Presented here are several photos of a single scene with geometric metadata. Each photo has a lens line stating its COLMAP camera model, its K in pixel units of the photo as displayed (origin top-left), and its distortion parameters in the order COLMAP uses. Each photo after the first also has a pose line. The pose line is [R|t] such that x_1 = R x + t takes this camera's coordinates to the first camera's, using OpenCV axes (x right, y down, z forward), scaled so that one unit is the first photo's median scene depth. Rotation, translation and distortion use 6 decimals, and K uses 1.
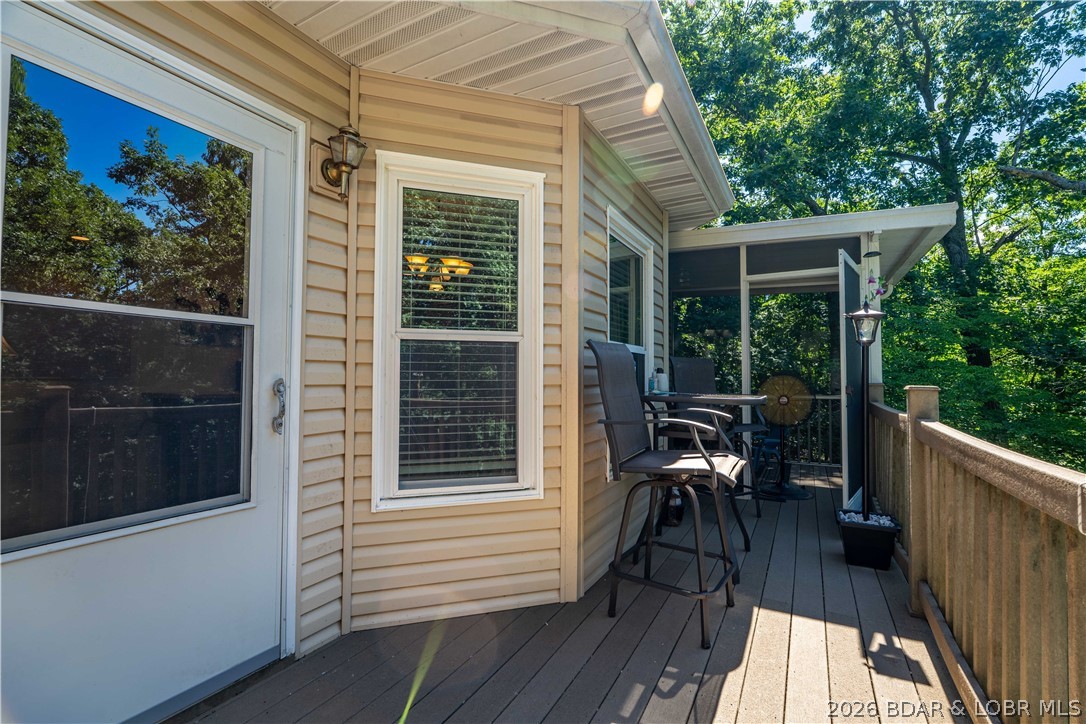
lens RADIAL K [[477.9, 0, 543.0], [0, 477.9, 362.0], [0, 0, 1]] dist [-0.010366, 0.000245]
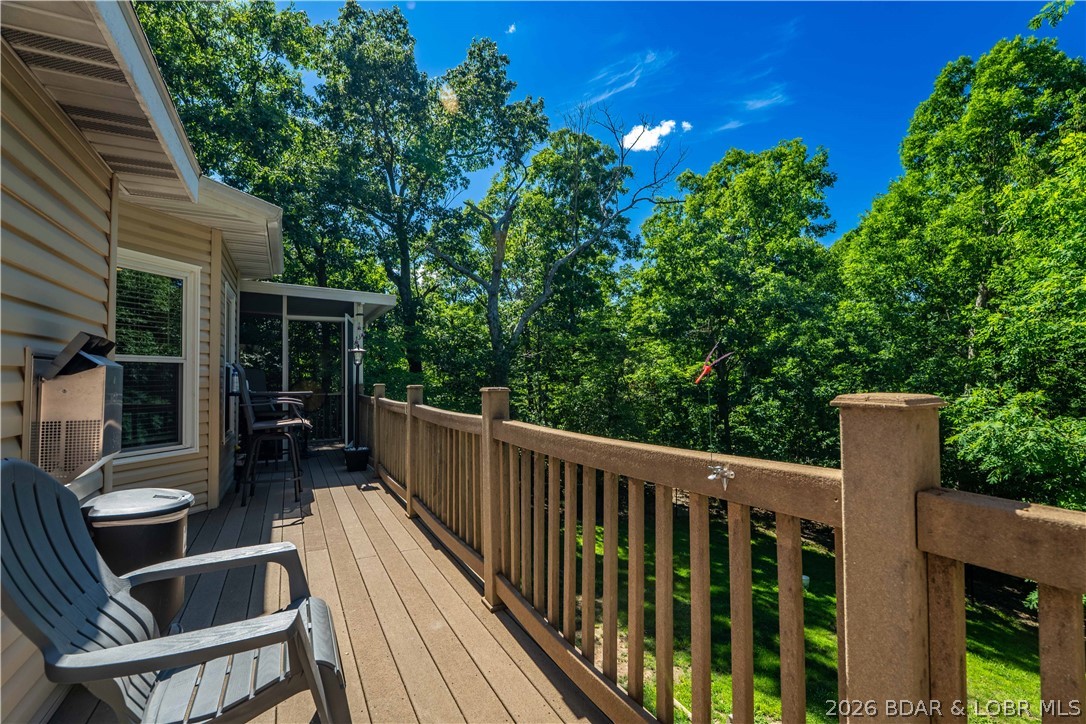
lens RADIAL K [[477.9, 0, 543.0], [0, 477.9, 362.0], [0, 0, 1]] dist [-0.010366, 0.000245]
pose [[0.547104, 0.017061, 0.836891, -0.402107], [-0.010354, 0.999854, -0.013614, -0.018829], [-0.837001, -0.001217, 0.547201, -0.527652]]
